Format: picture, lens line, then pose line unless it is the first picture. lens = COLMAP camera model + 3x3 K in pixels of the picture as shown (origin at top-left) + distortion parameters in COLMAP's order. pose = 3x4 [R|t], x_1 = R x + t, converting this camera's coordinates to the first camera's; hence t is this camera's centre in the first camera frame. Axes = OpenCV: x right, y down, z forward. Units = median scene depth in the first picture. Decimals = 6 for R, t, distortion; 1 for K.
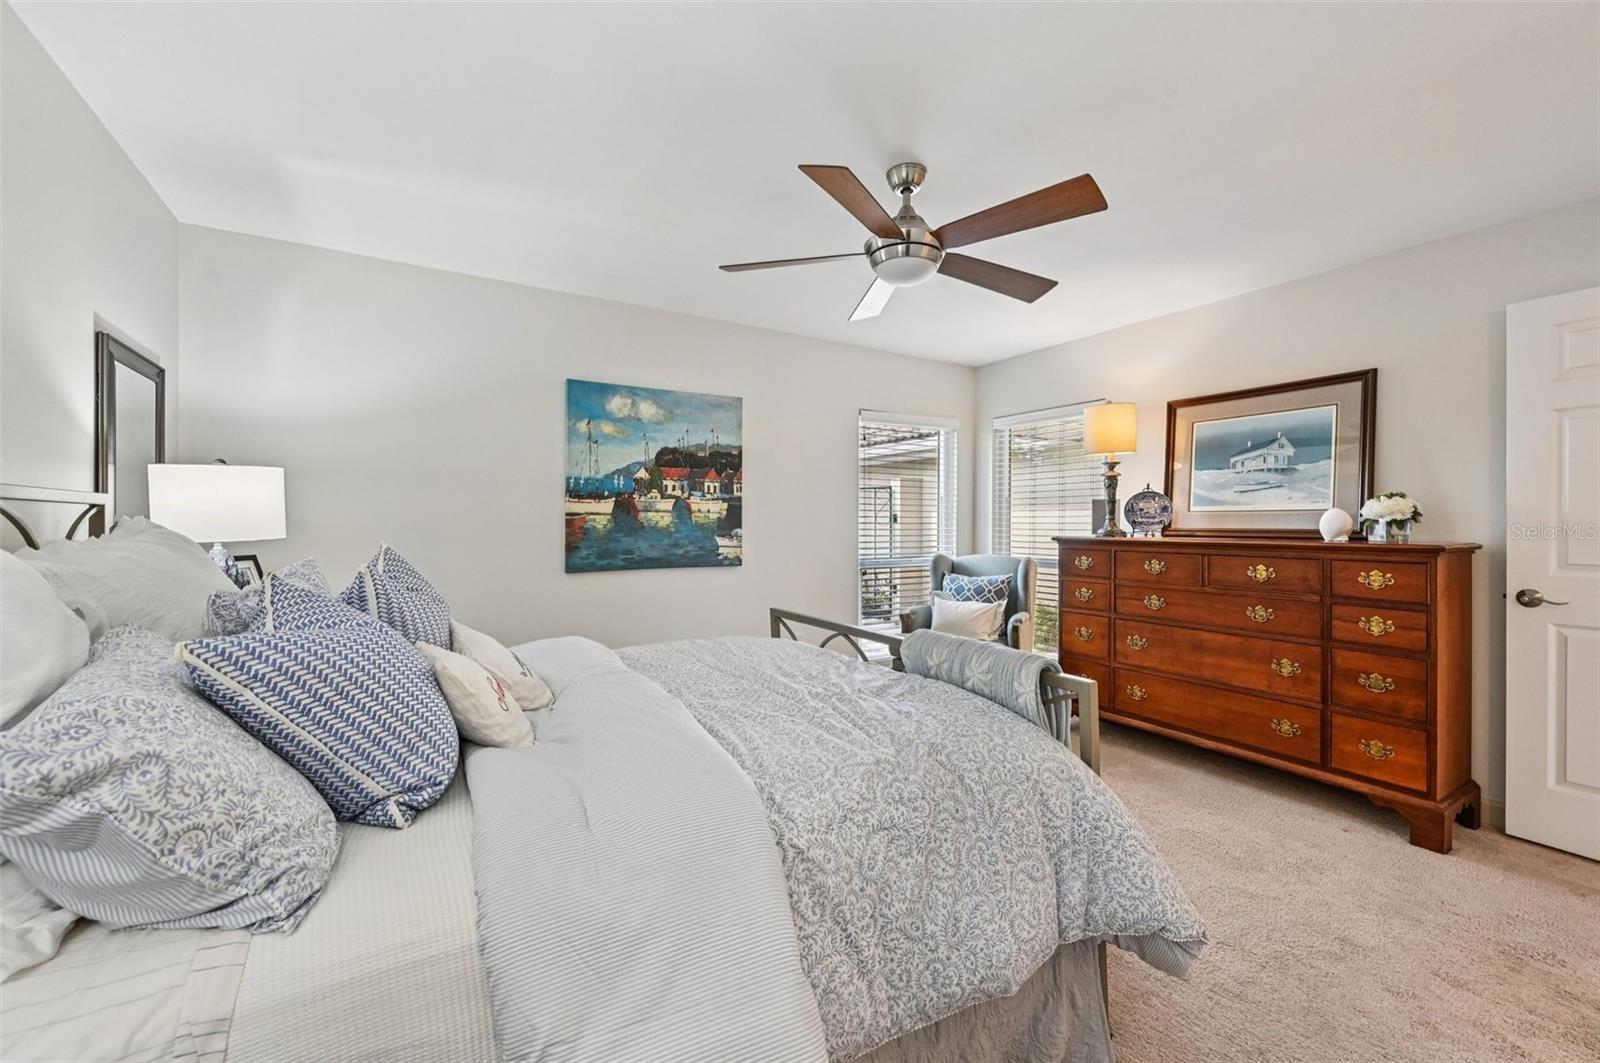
lens RADIAL K [[637.1, 0, 805.7], [0, 637.1, 529.5], [0, 0, 1]] dist [-0.000100, 0.000053]
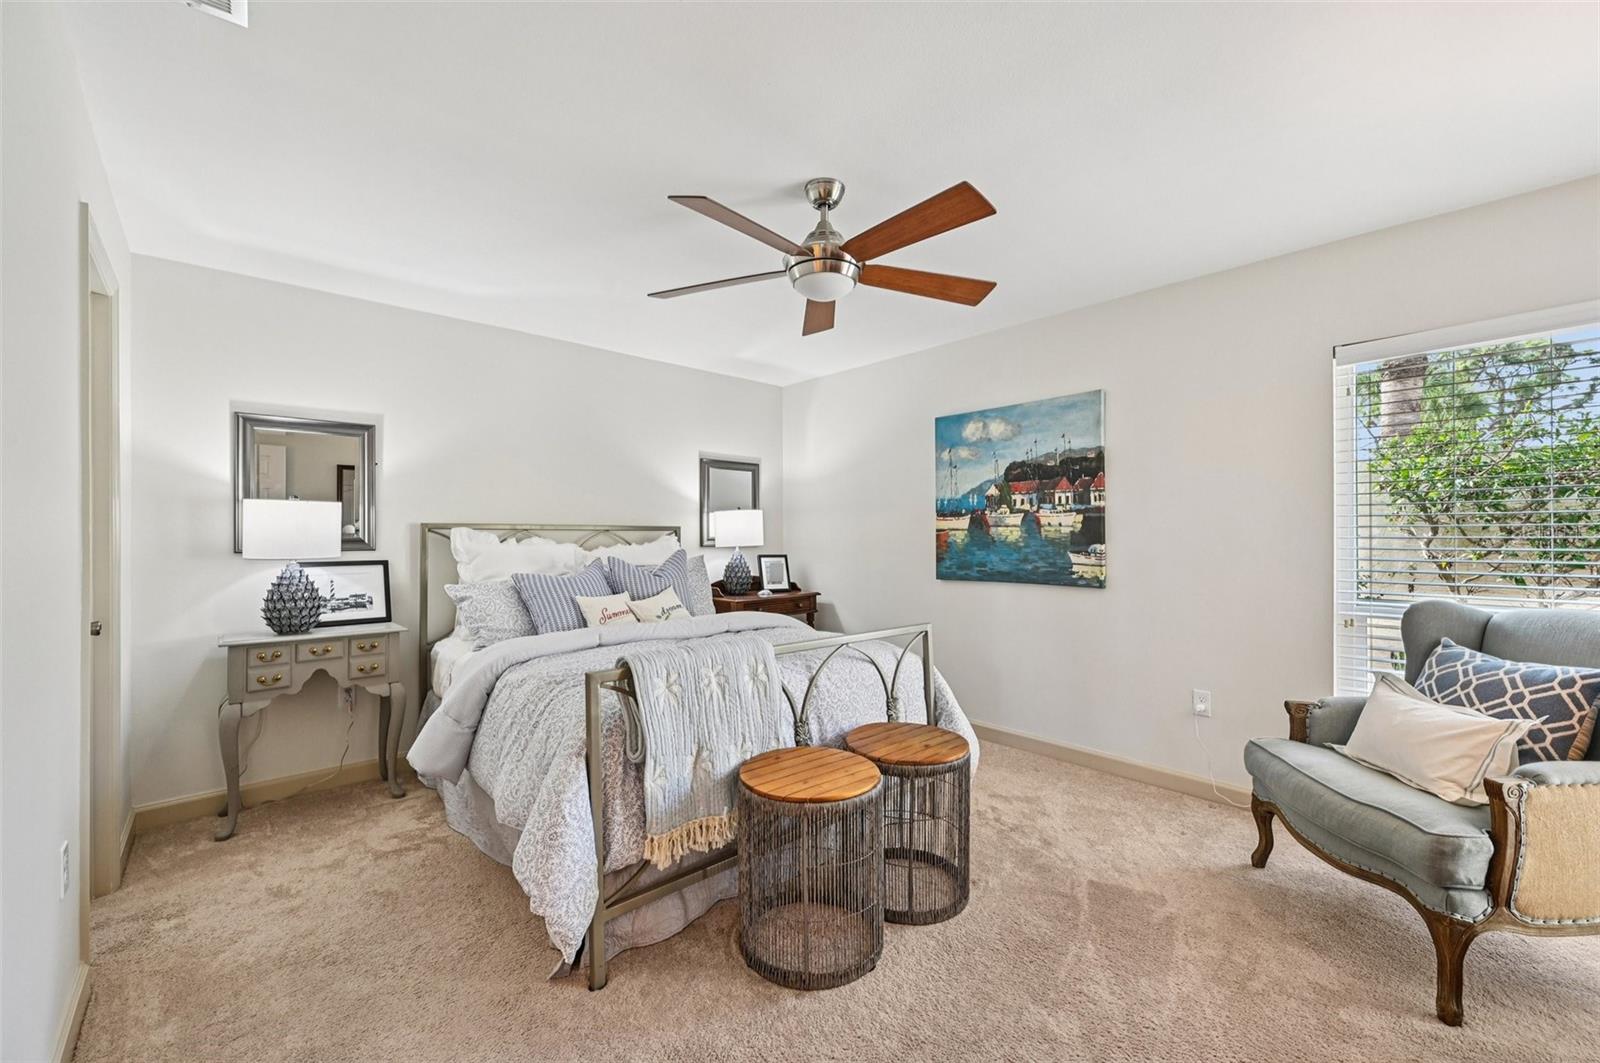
lens RADIAL K [[637.1, 0, 805.6], [0, 637.1, 533.1], [0, 0, 1]] dist [-0.000100, 0.000053]
pose [[0.188859, -0.003326, -0.981999, 0.698144], [-0.004580, 0.999980, -0.004268, -0.011598], [0.981993, 0.005303, 0.188840, 0.488449]]
